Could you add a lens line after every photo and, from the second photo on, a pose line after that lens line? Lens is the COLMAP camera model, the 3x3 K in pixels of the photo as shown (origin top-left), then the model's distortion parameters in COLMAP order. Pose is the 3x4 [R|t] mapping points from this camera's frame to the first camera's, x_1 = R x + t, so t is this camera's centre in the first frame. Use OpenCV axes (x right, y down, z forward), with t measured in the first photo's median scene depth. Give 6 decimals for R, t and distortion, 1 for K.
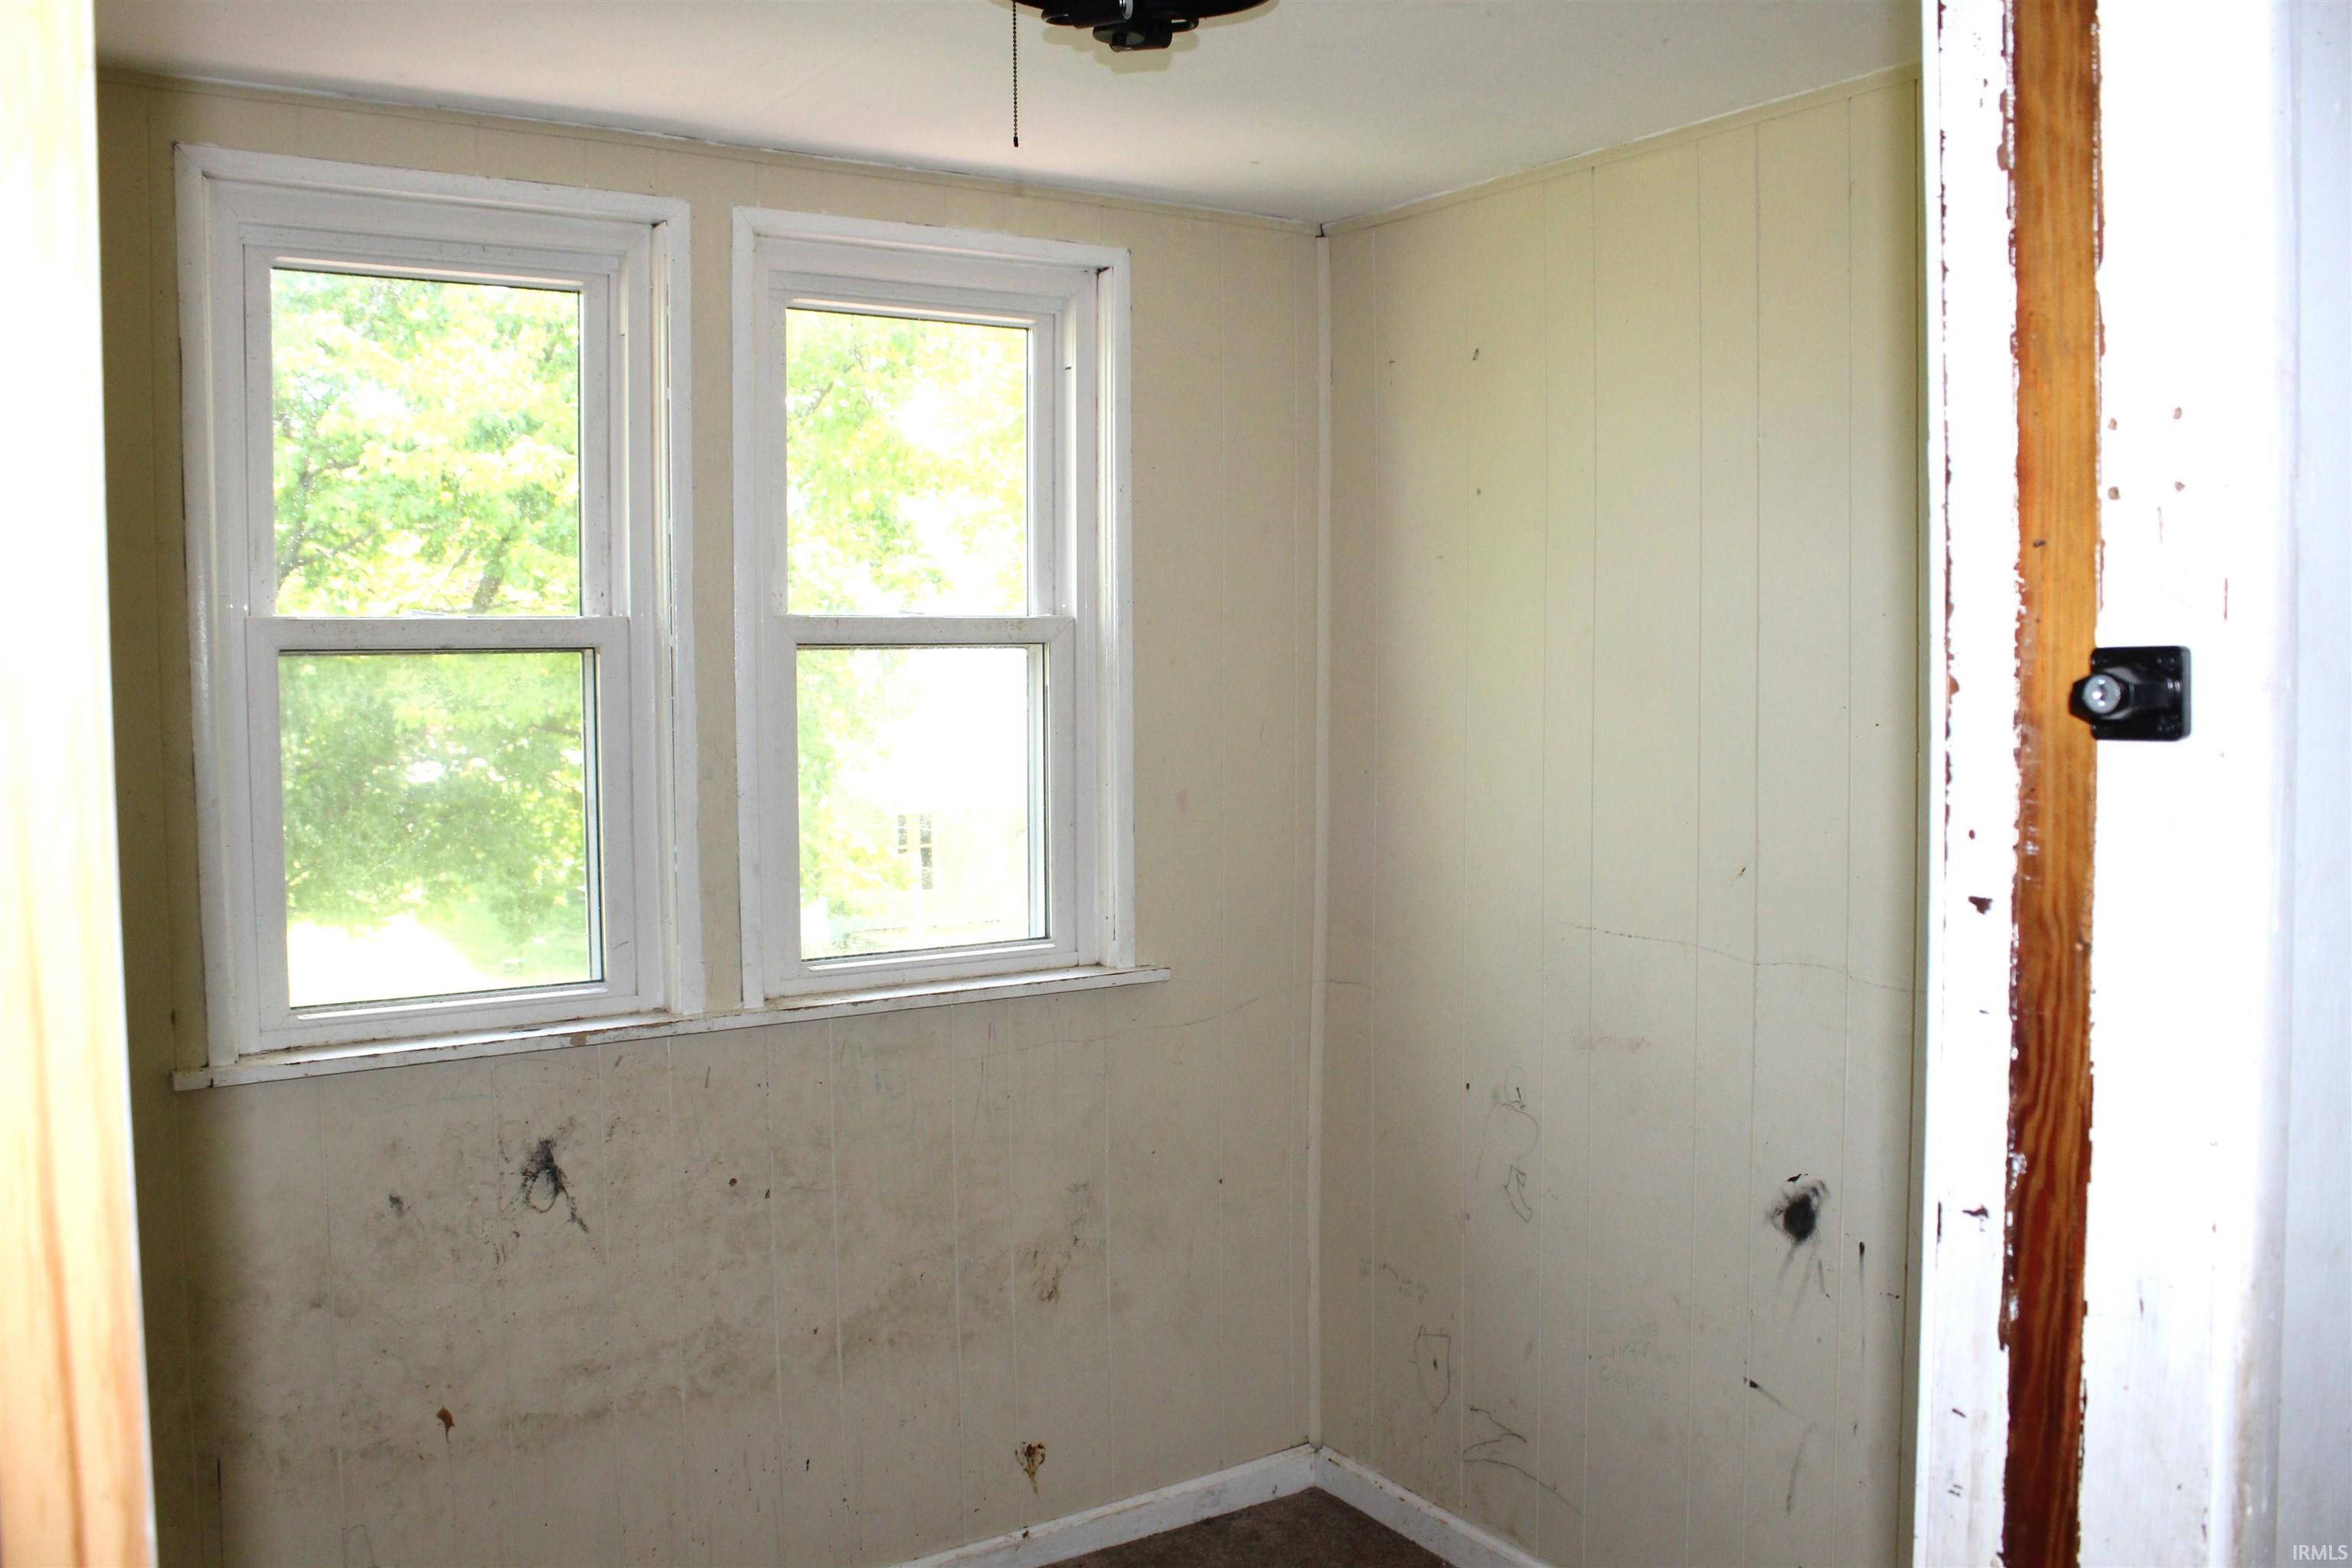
lens RADIAL K [[1955.8, 0, 1176.0], [0, 1955.8, 784.0], [0, 0, 1]] dist [-0.167205, 0.145931]
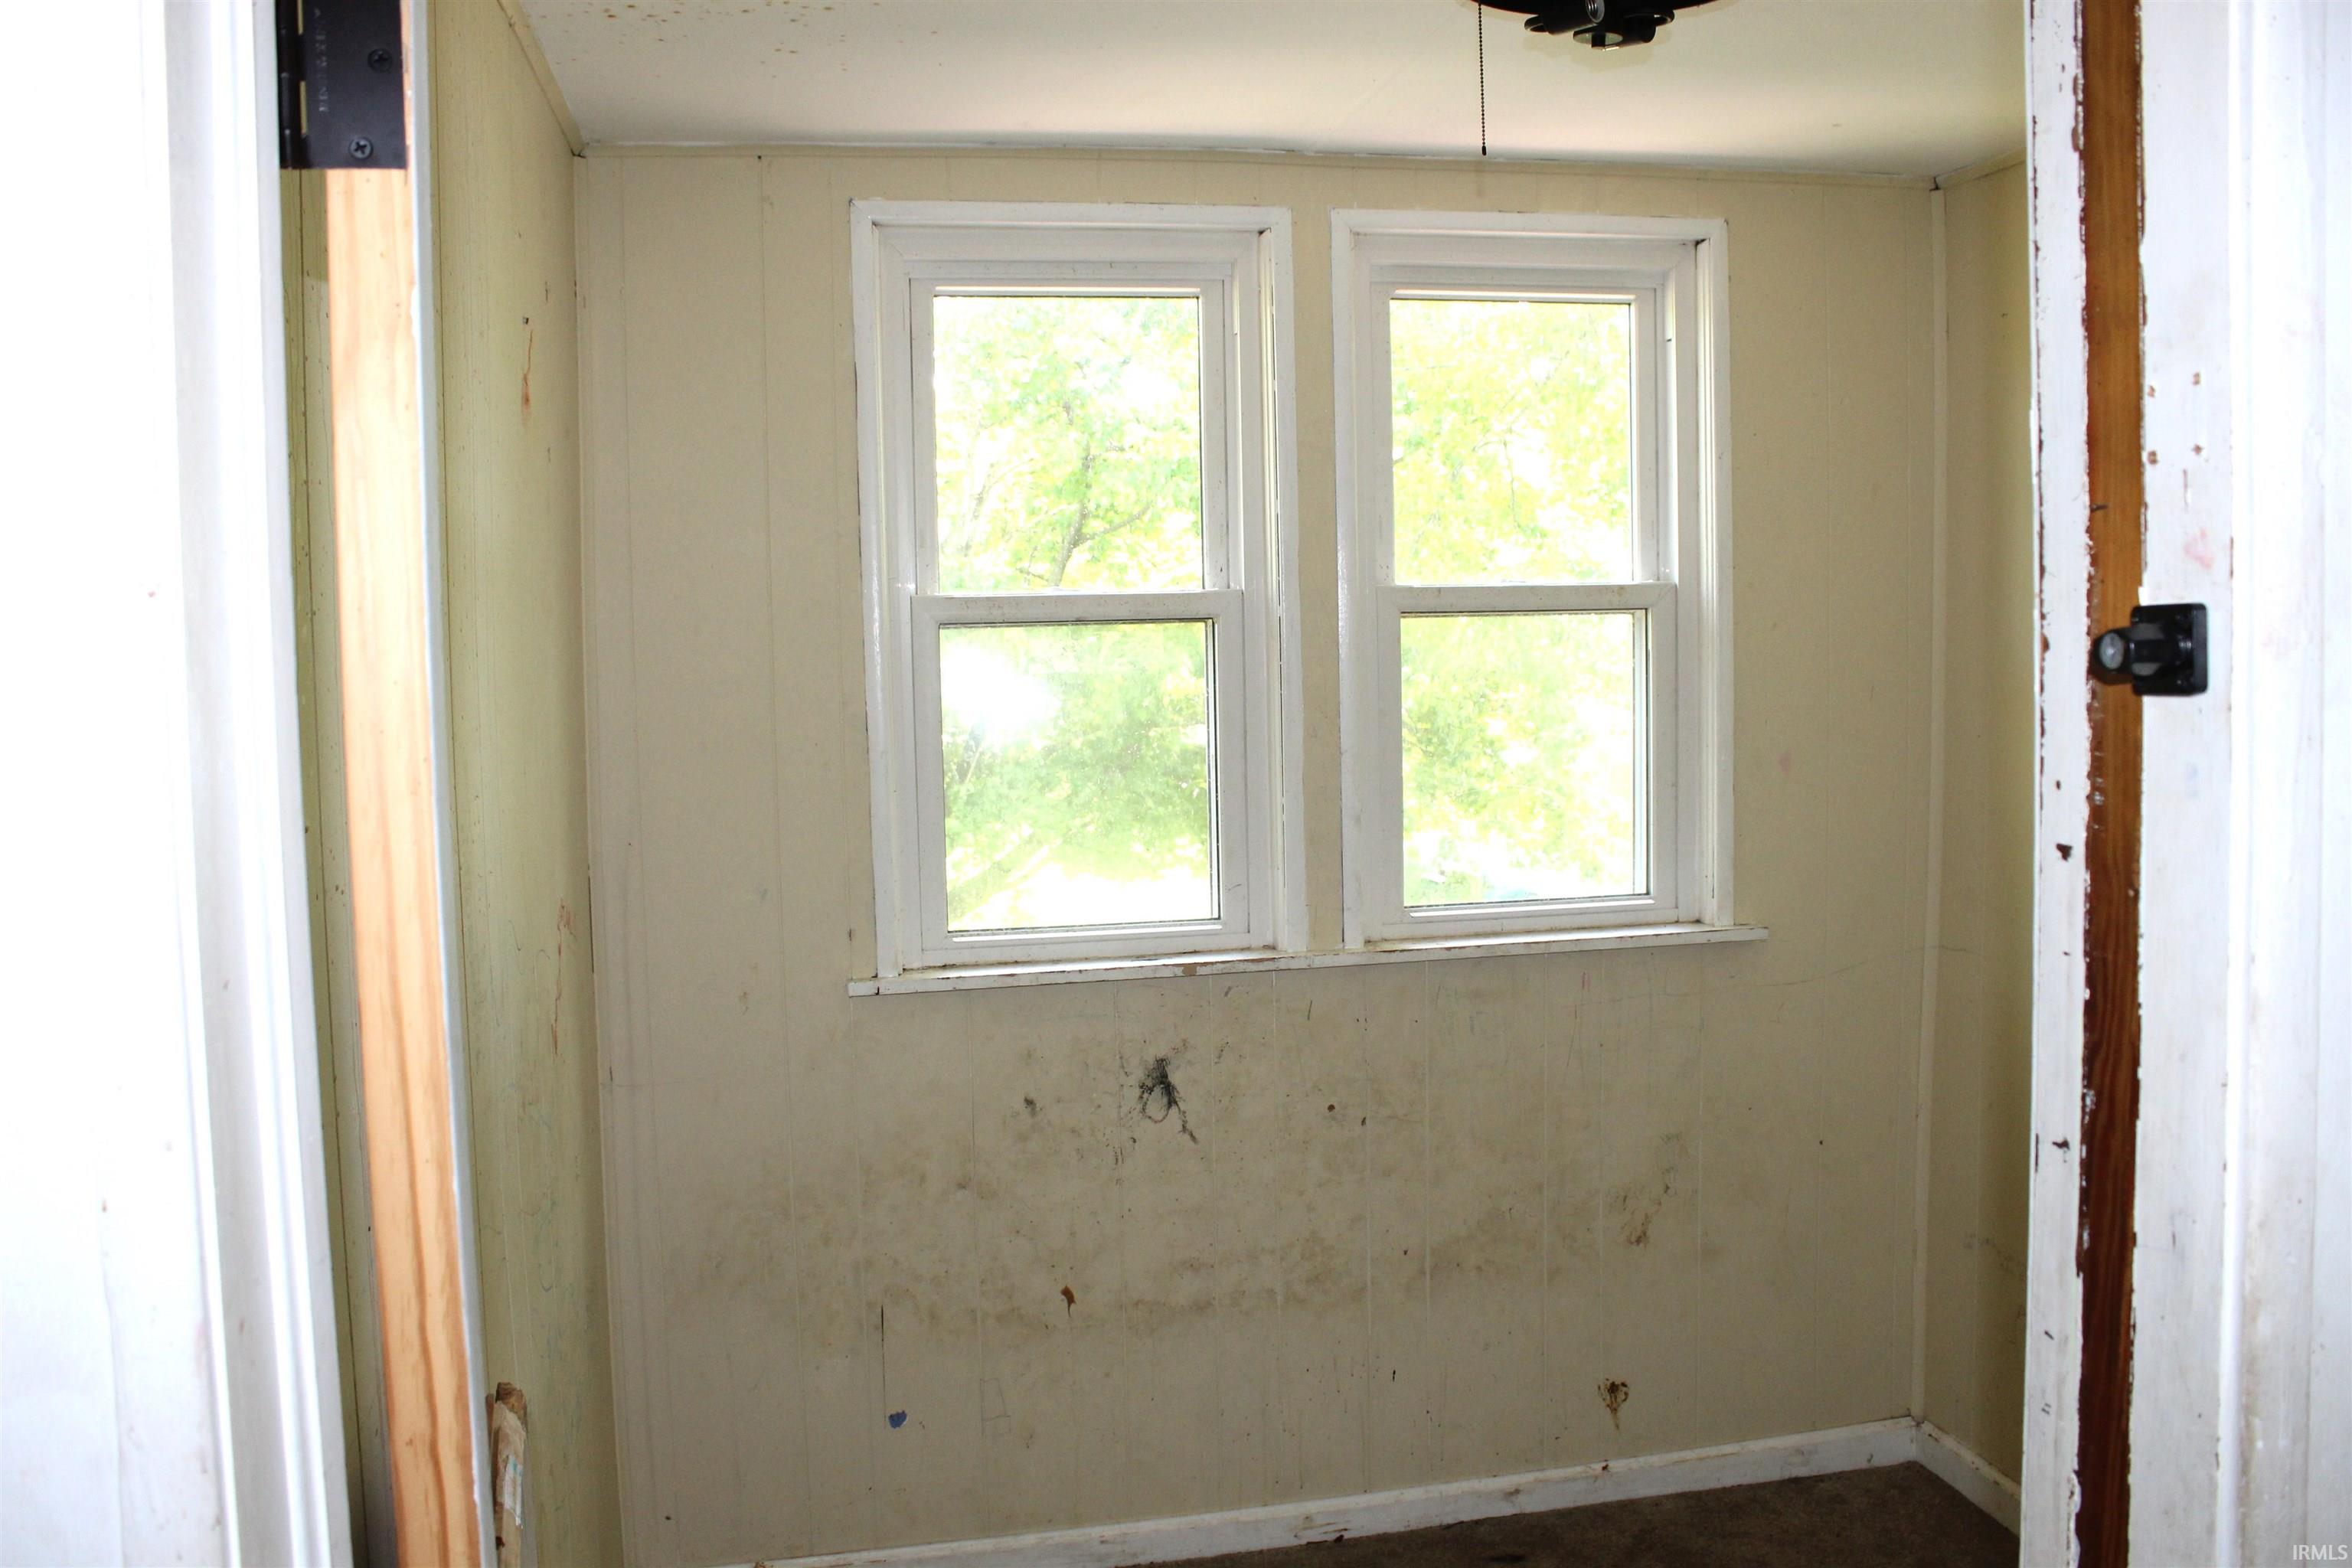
lens RADIAL K [[1955.8, 0, 1176.0], [0, 1955.8, 784.0], [0, 0, 1]] dist [-0.167205, 0.145931]
pose [[0.923396, 0.014819, -0.383562, 0.112322], [-0.007860, 0.999775, 0.019704, 0.002746], [0.383768, -0.015180, 0.923305, -0.047420]]
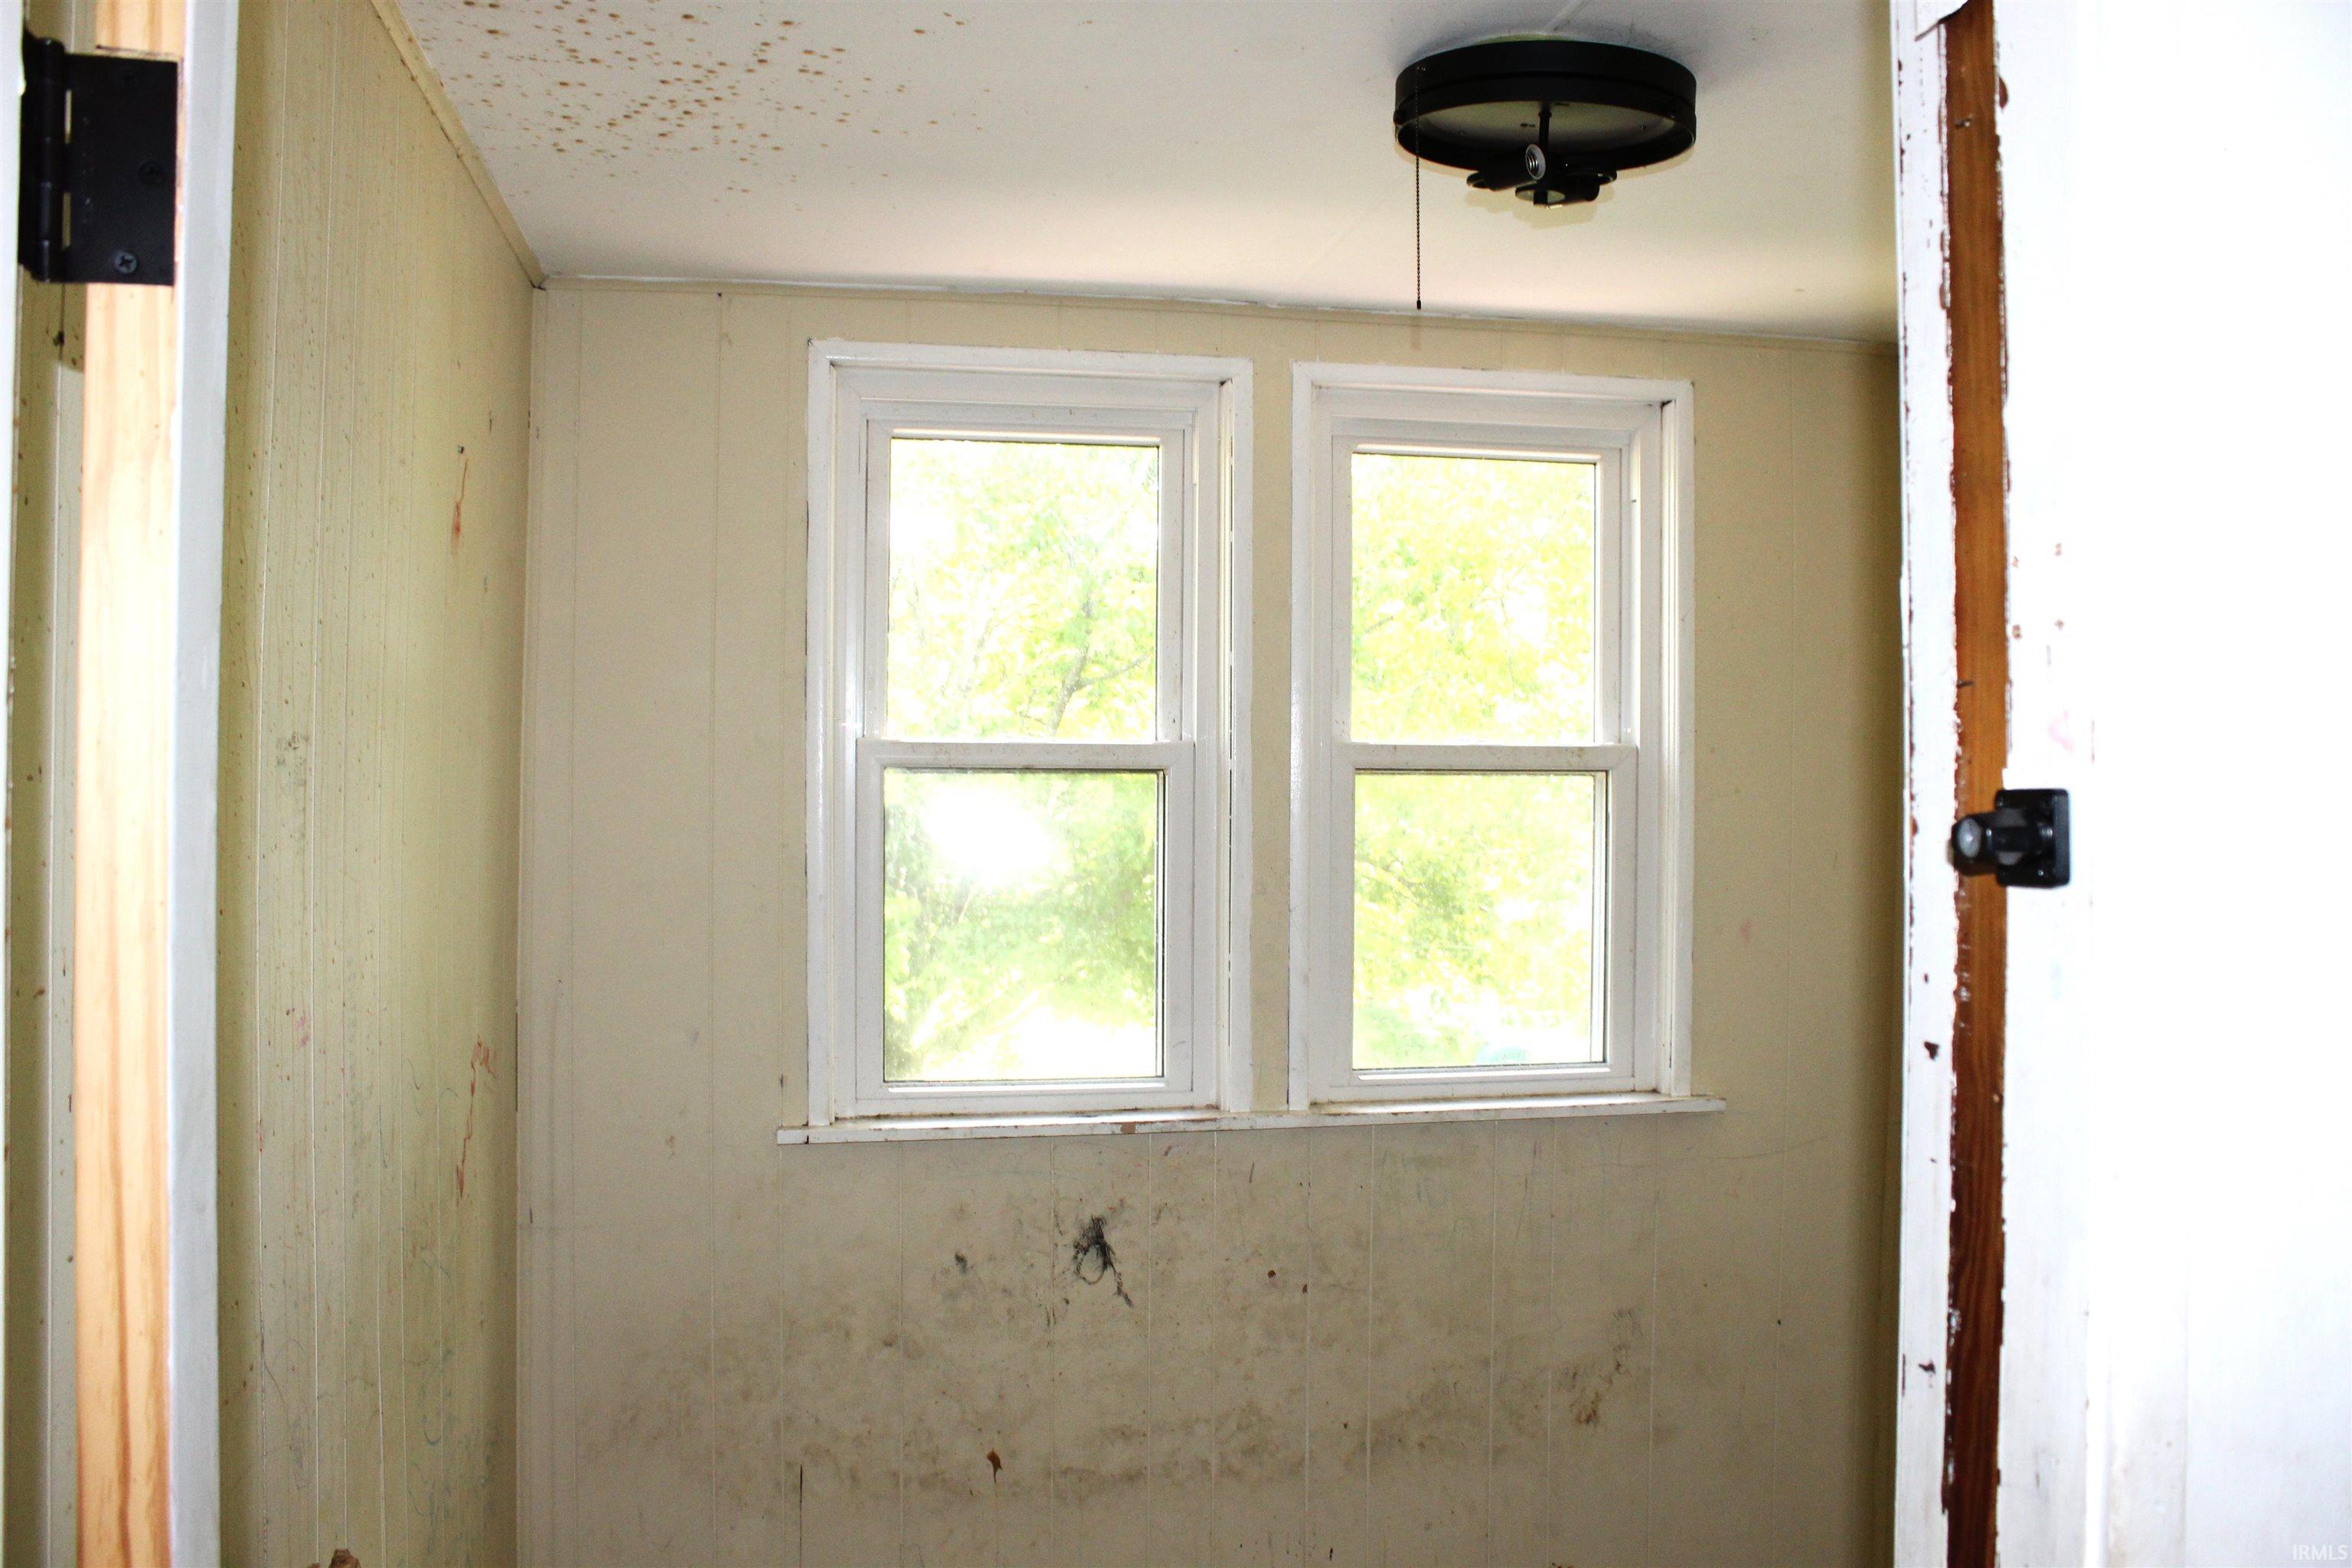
lens RADIAL K [[1955.8, 0, 1176.0], [0, 1955.8, 784.0], [0, 0, 1]] dist [-0.167205, 0.145931]
pose [[0.922839, 0.011847, -0.385005, 0.133215], [-0.035879, 0.997825, -0.055295, -0.001567], [0.383512, 0.064841, 0.921257, -0.018600]]
